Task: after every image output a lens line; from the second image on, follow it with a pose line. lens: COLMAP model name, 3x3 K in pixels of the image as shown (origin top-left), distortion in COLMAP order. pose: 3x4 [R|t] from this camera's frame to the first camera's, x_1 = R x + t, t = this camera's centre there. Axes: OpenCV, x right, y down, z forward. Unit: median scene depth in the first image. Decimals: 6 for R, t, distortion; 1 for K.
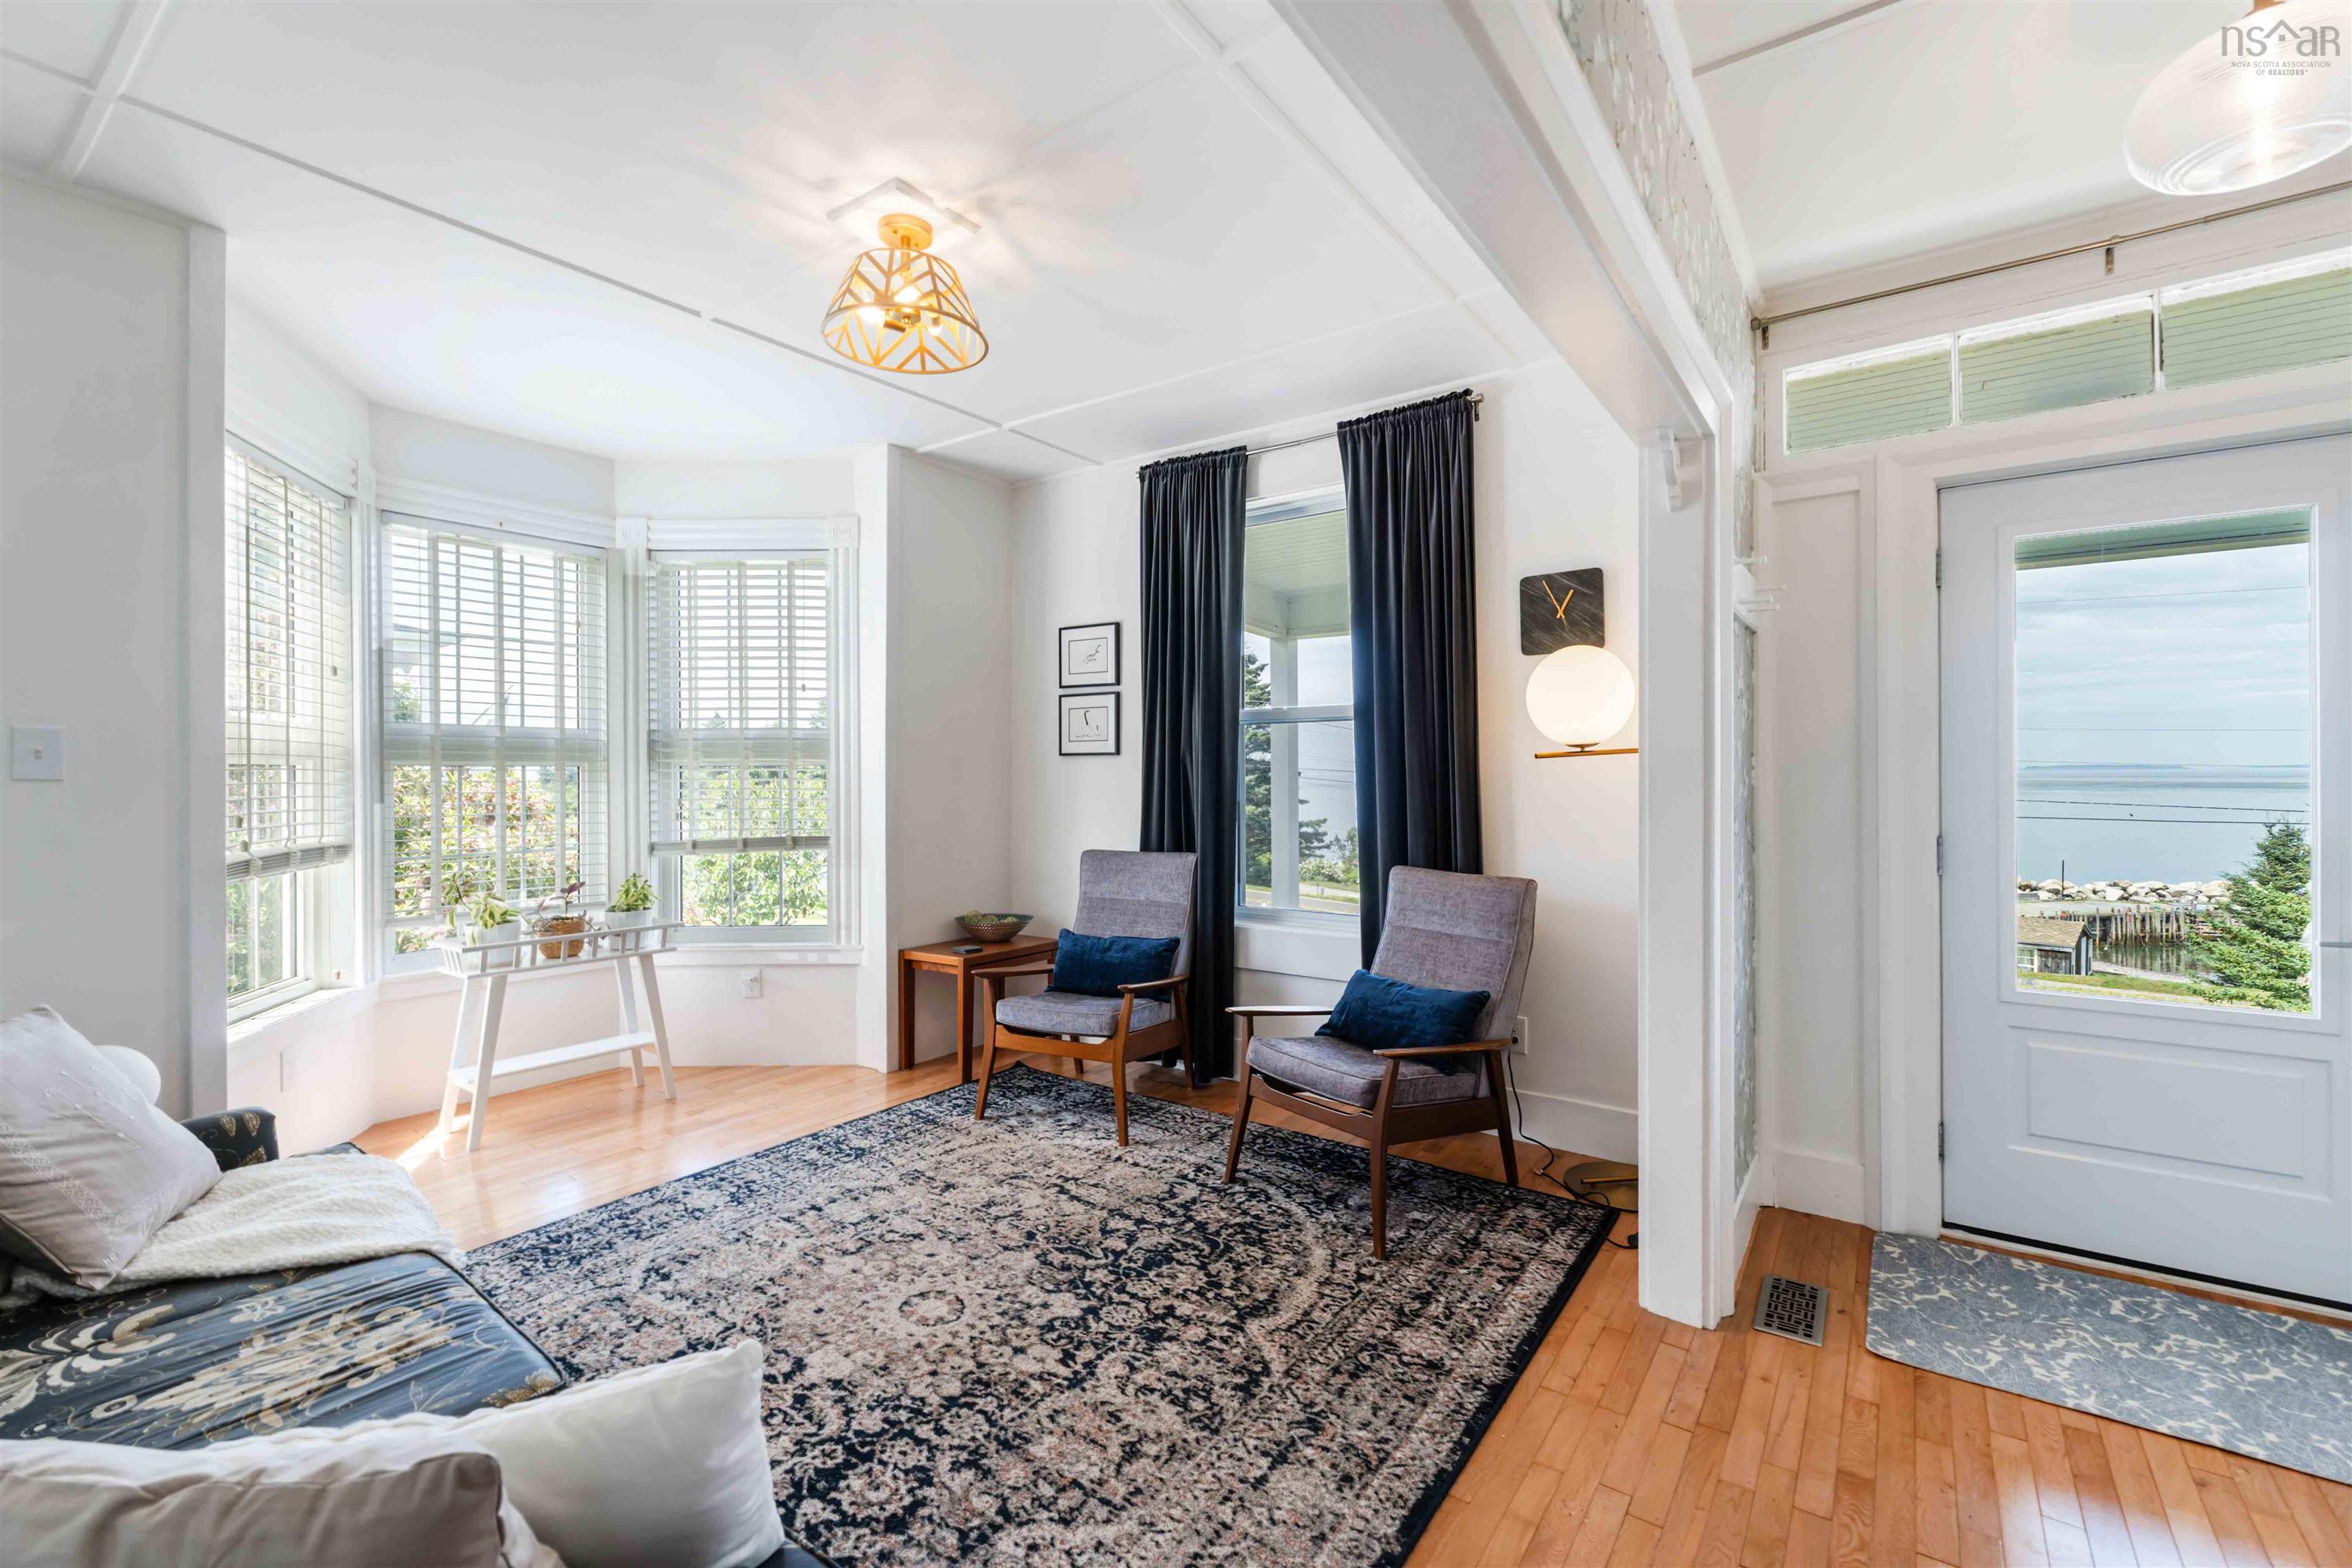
lens RADIAL K [[1003.4, 0, 1176.0], [0, 1003.4, 784.0], [0, 0, 1]] dist [0.001613, 0.000432]
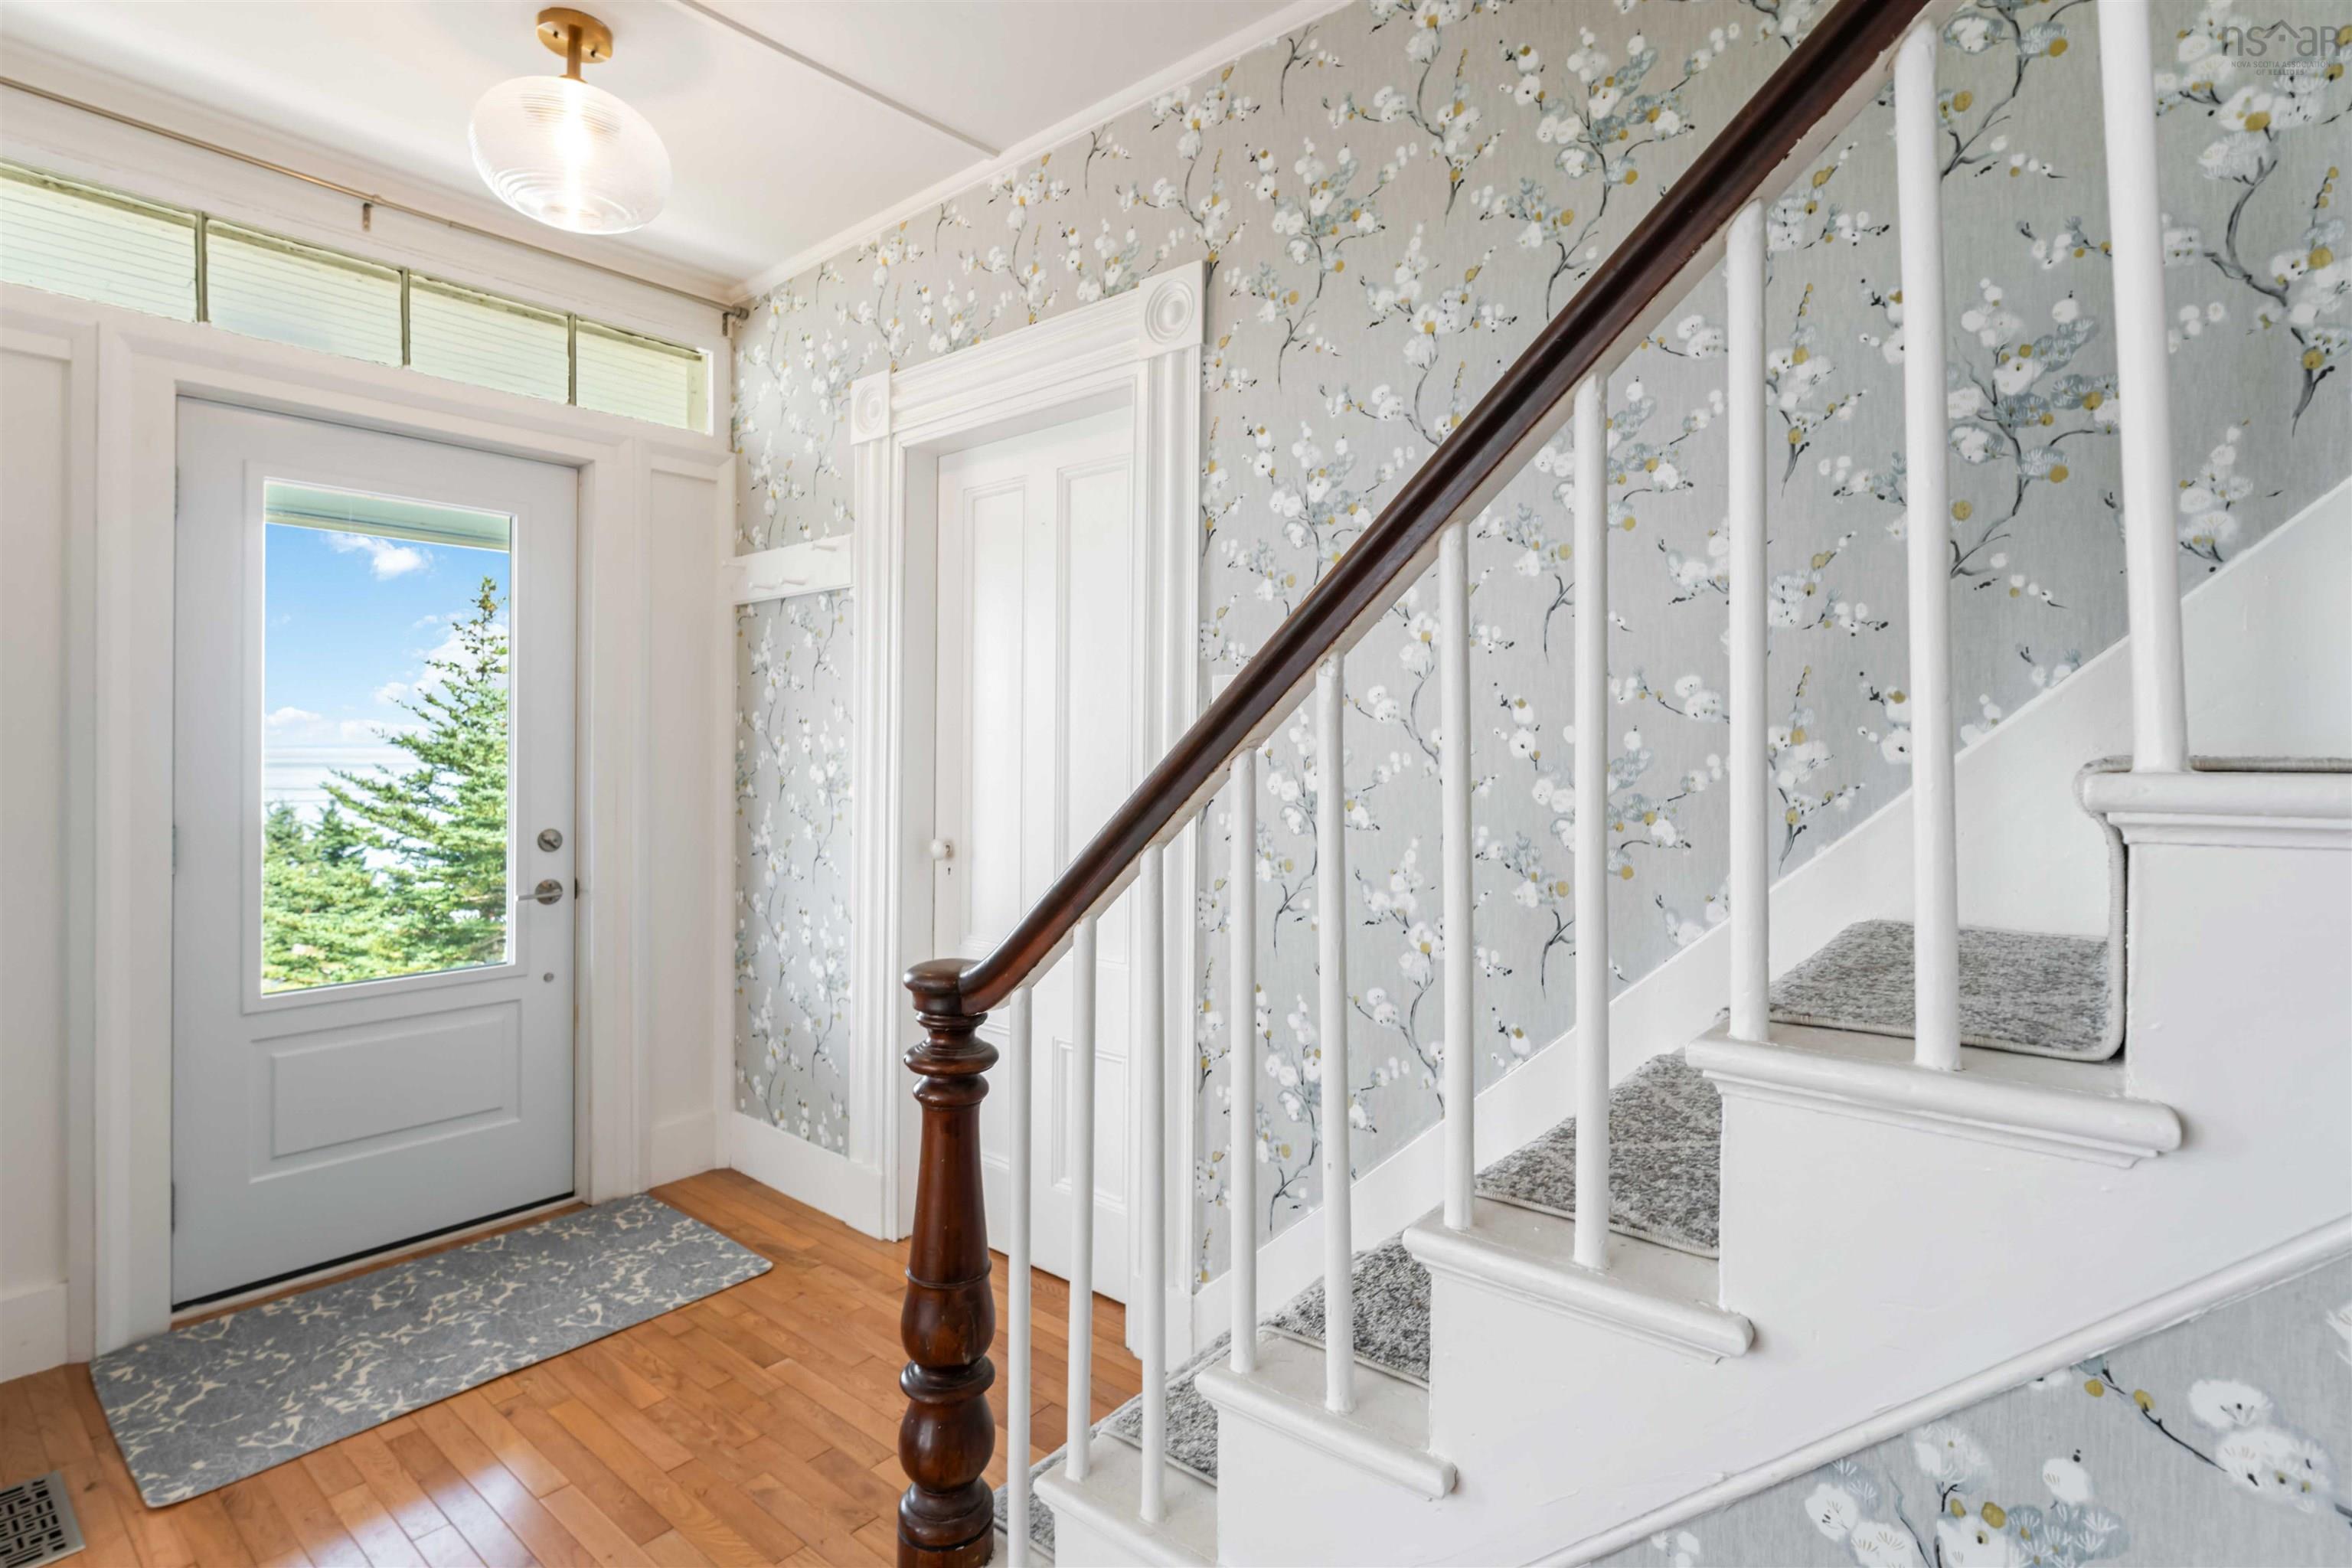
lens RADIAL K [[1136.0, 0, 1178.6], [0, 1136.0, 755.1], [0, 0, 1]] dist [0.000250, -0.000454]
pose [[0.059585, 0.003669, 0.998216, -0.110888], [0.004727, 0.999981, -0.003958, 0.003488], [-0.998212, 0.004954, 0.059566, 0.163424]]
